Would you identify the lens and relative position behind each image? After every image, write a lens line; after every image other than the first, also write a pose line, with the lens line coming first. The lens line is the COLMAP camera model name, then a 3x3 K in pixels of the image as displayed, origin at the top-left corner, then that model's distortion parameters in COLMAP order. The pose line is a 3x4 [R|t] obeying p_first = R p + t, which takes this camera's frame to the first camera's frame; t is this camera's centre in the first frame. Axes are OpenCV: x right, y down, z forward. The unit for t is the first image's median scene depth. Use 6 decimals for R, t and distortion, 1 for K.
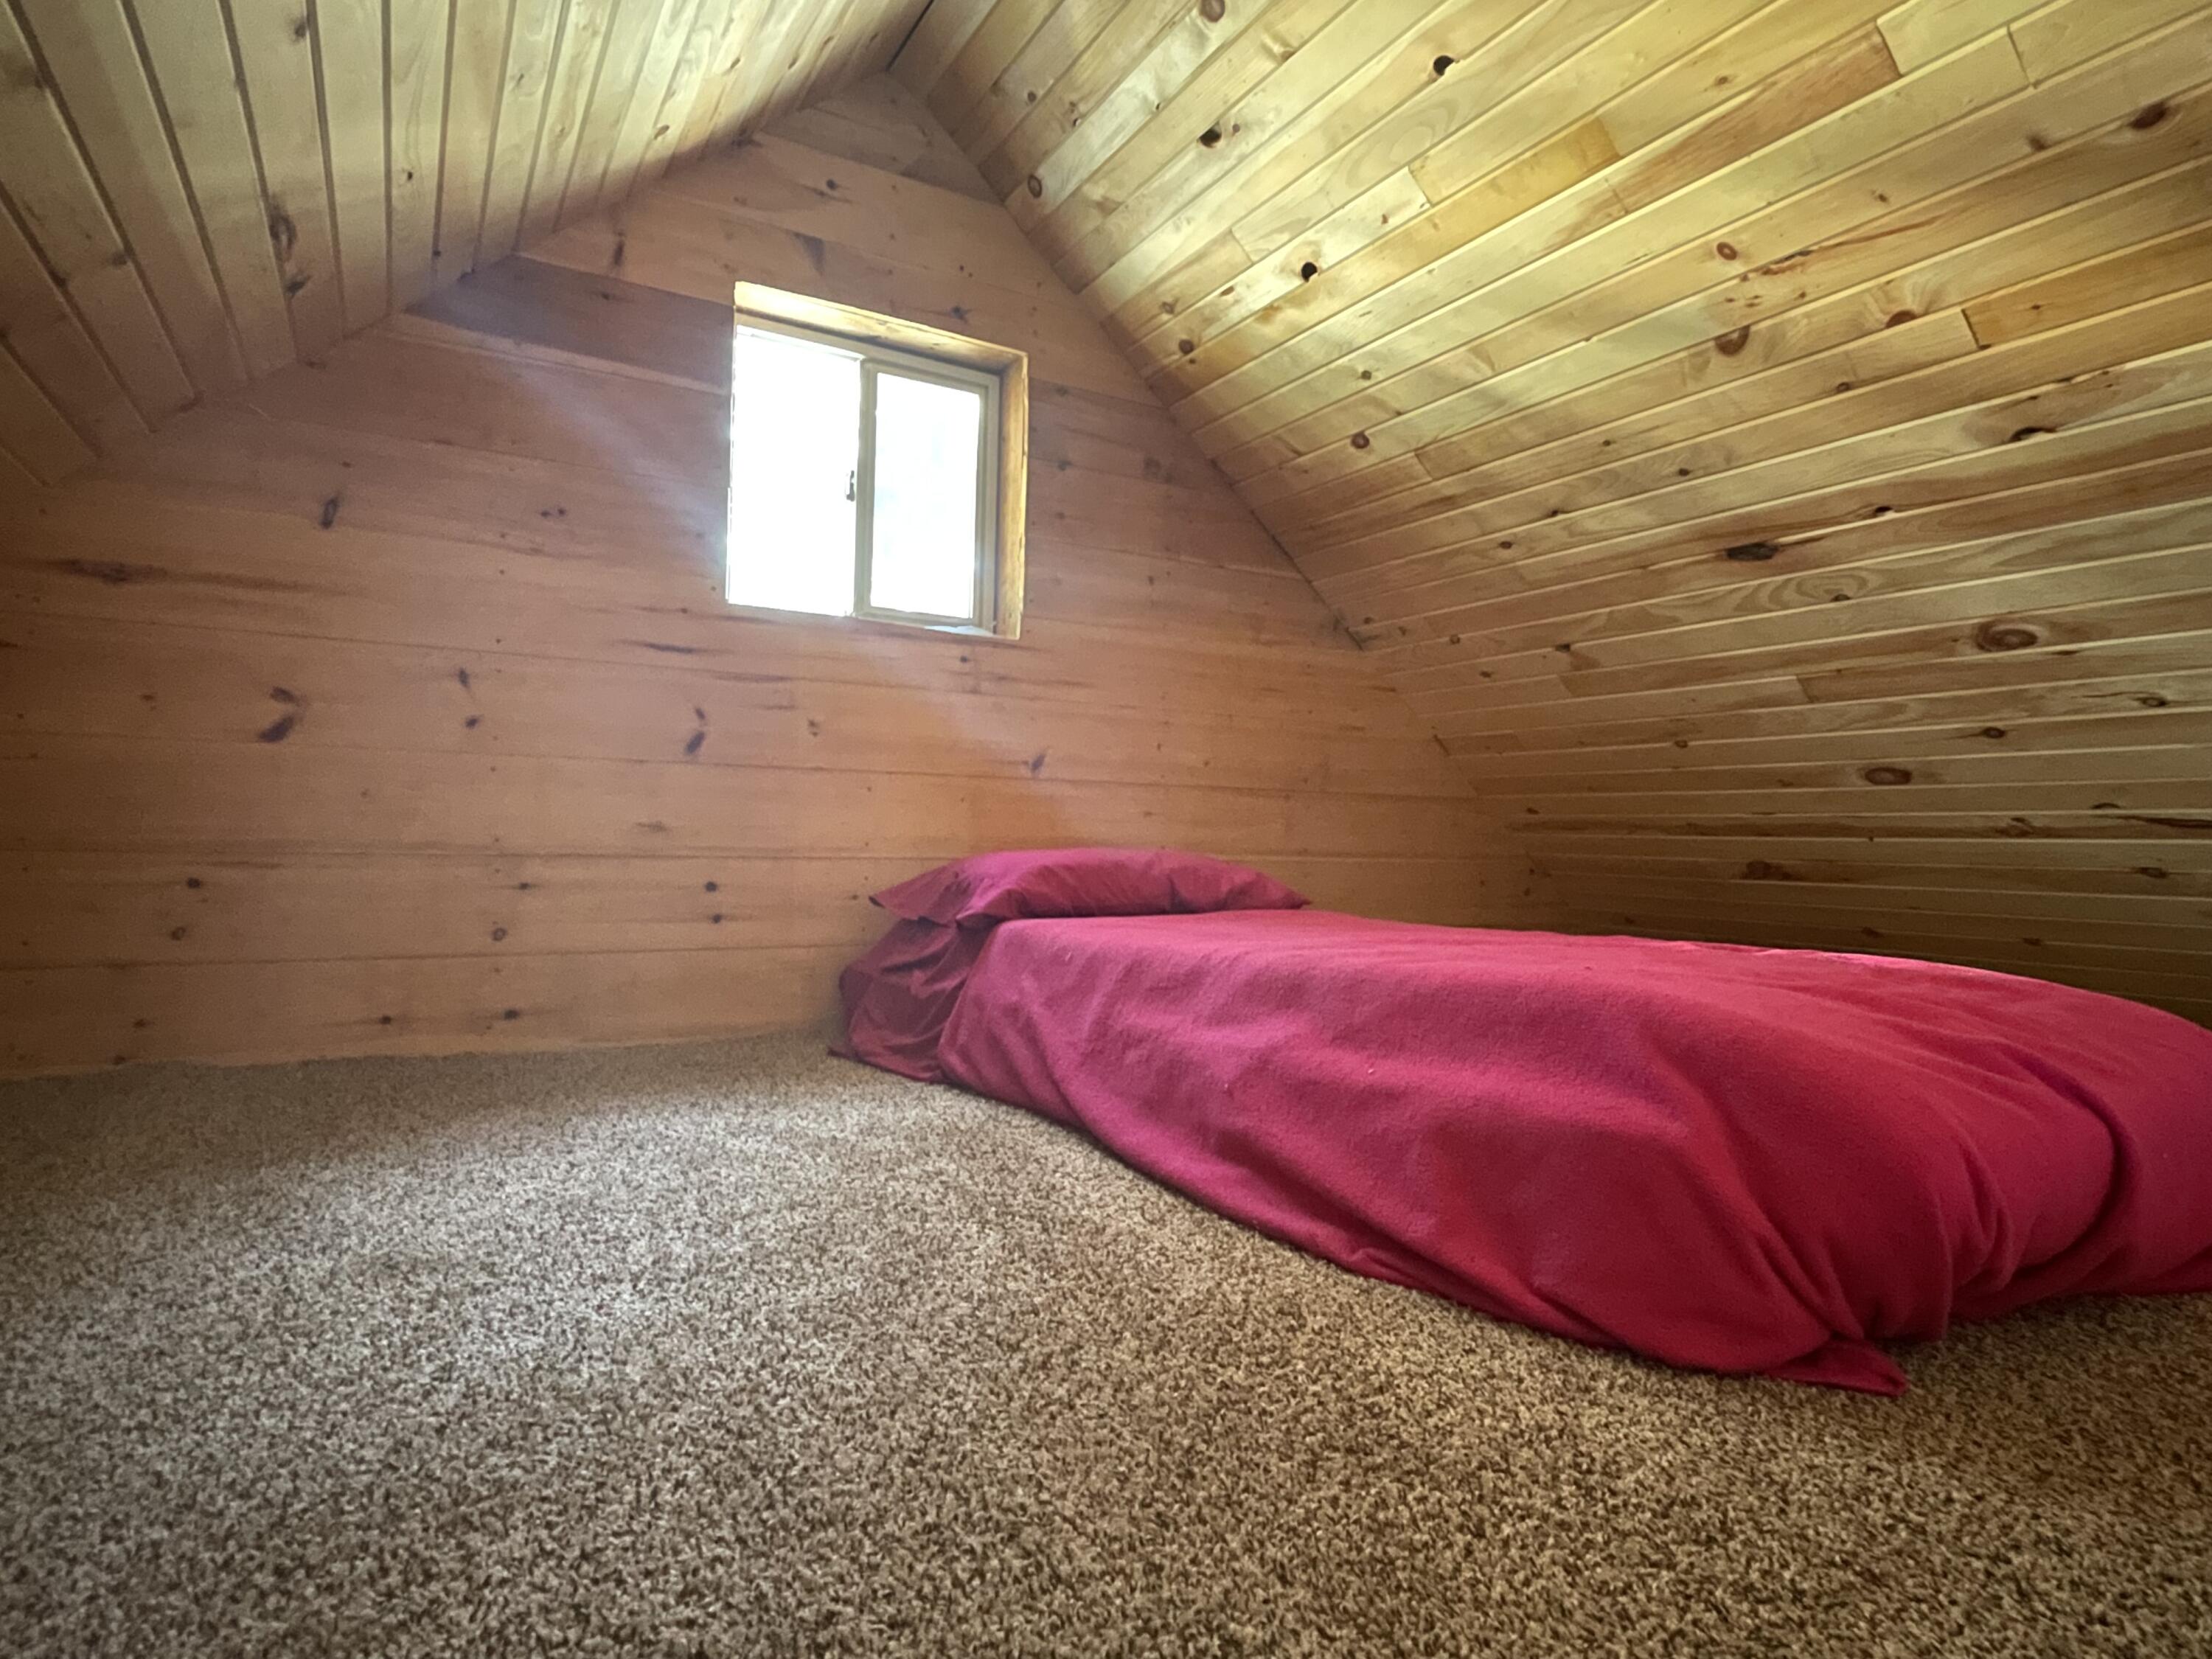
lens RADIAL K [[1218.7, 0, 1099.8], [0, 1218.7, 824.9], [0, 0, 1]] dist [0.002156, 0.000594]
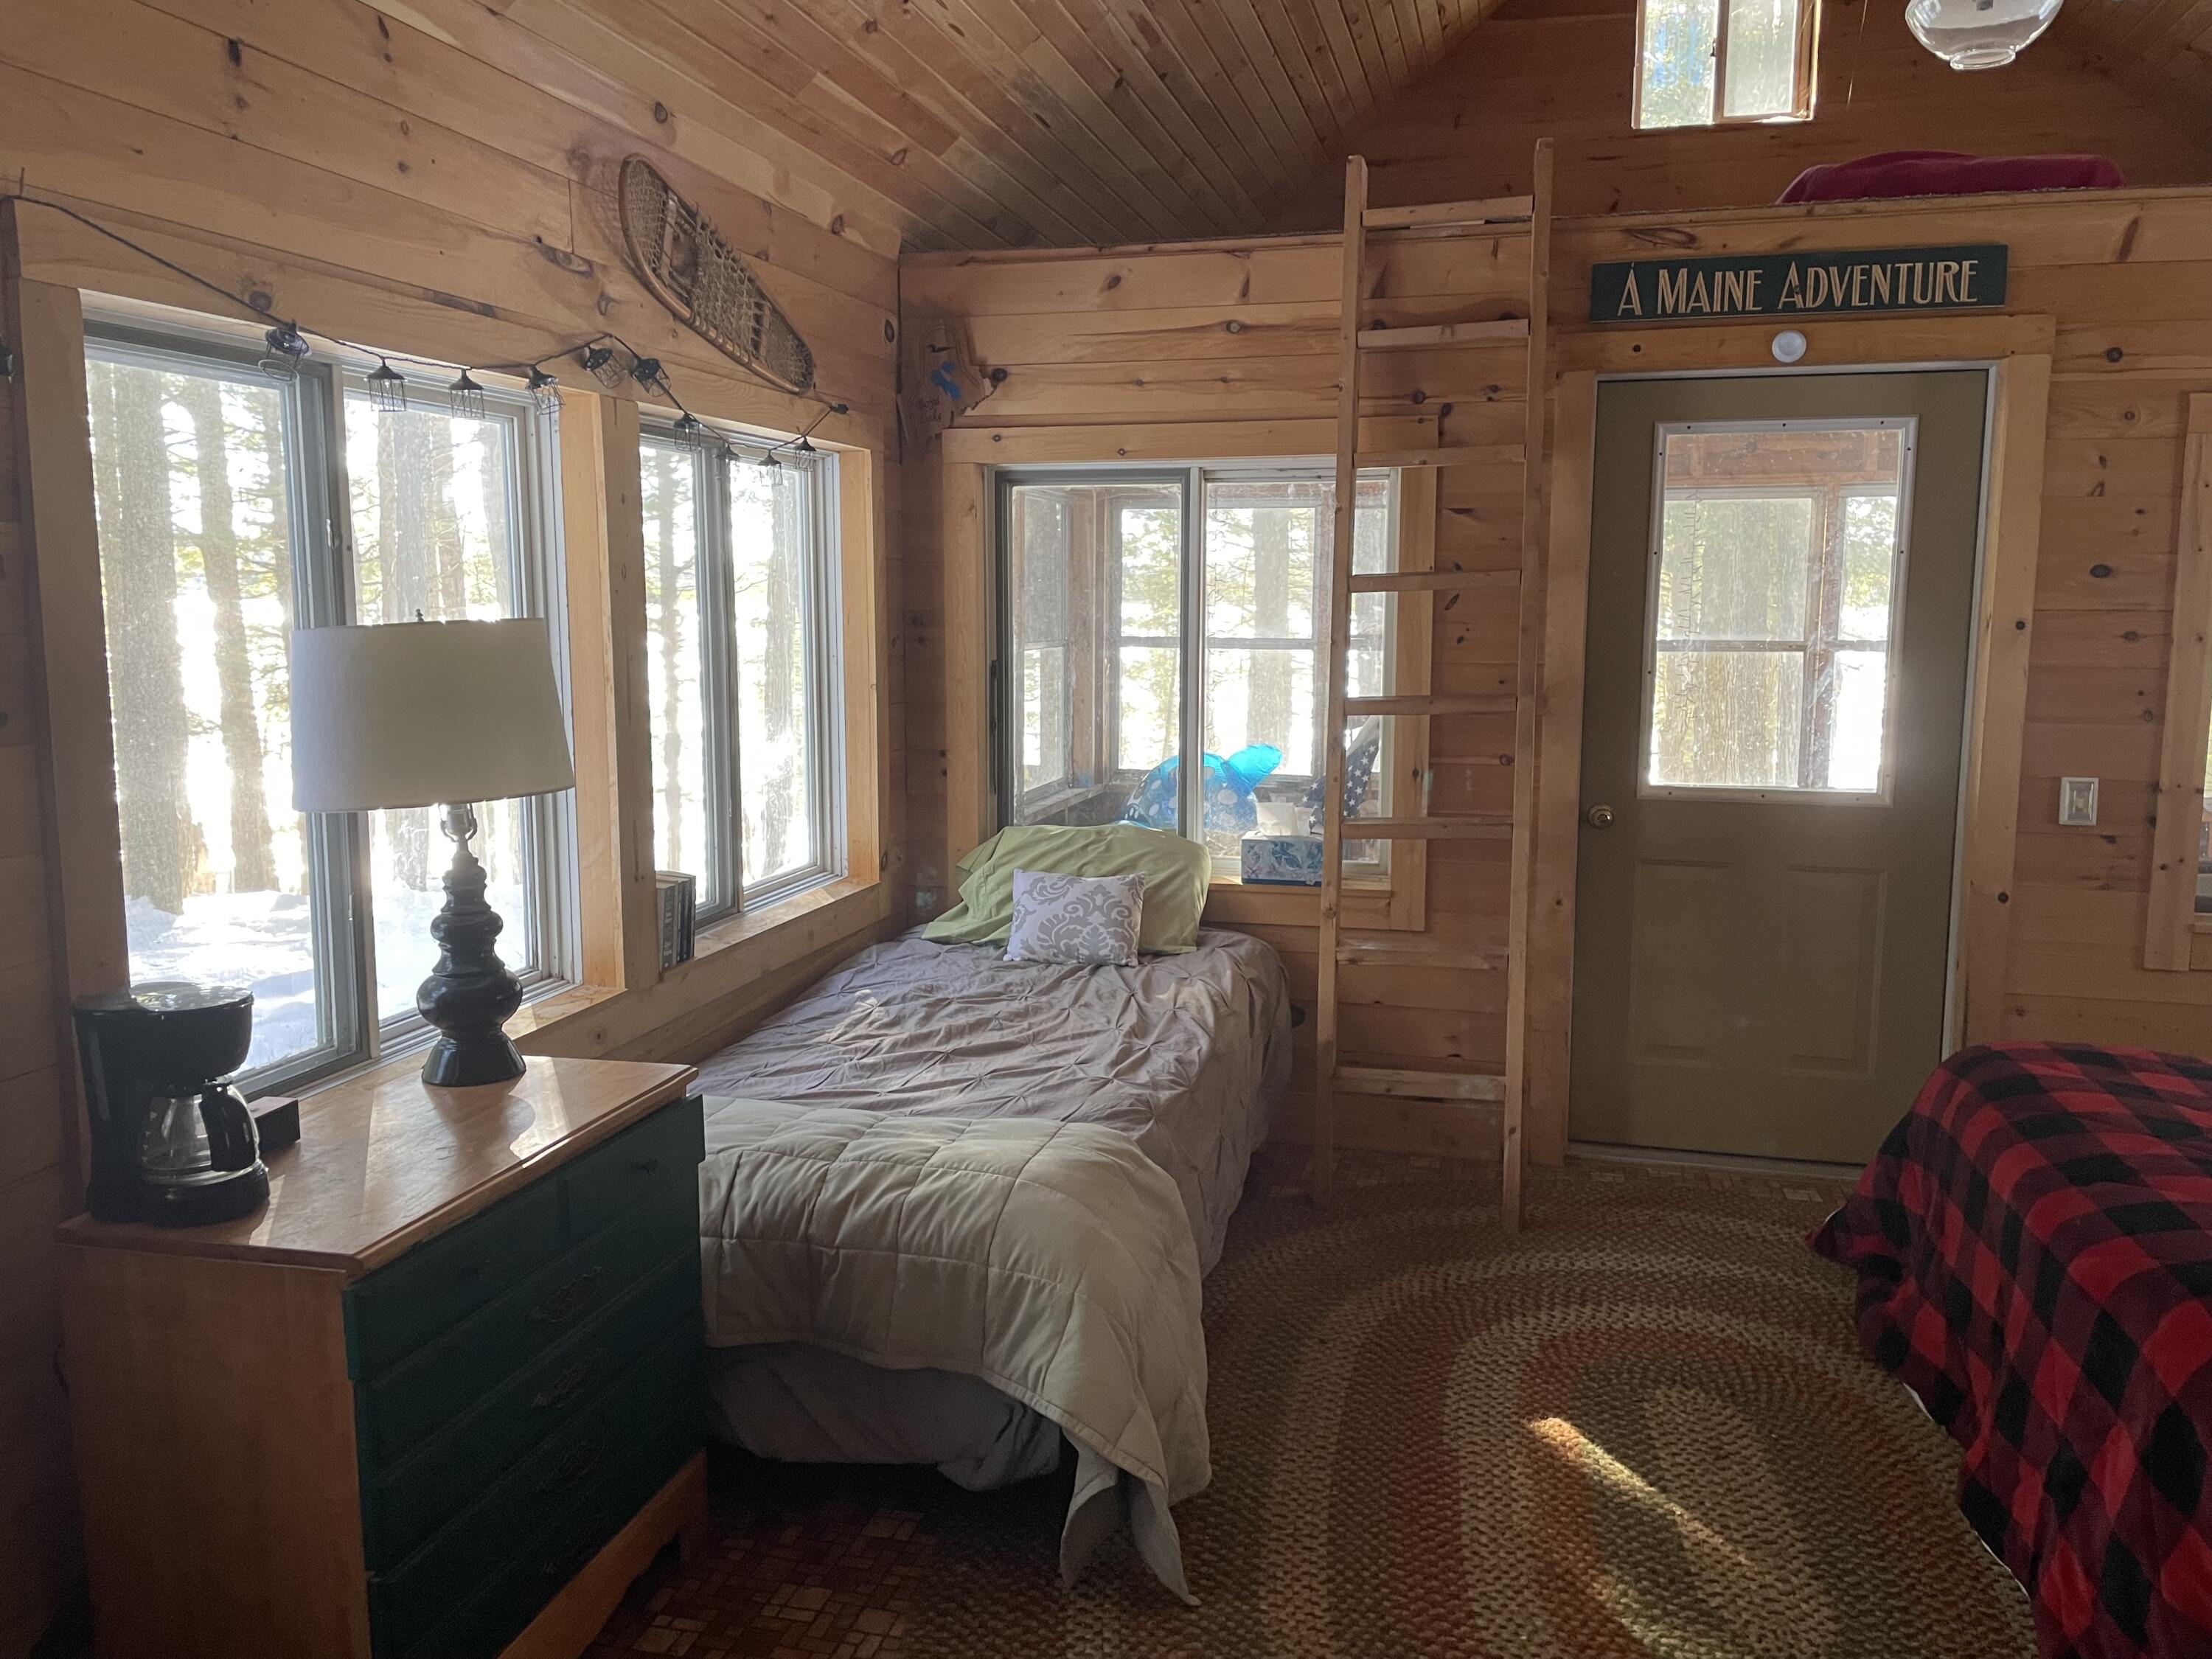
lens RADIAL K [[1667.7, 0, 1104.7], [0, 1667.7, 828.3], [0, 0, 1]] dist [0.088621, -0.116204]
pose [[0.708645, 0.082583, -0.700716, 1.107316], [0.020252, 0.990337, 0.137198, 0.547220], [0.705274, -0.111415, 0.700125, -1.650315]]
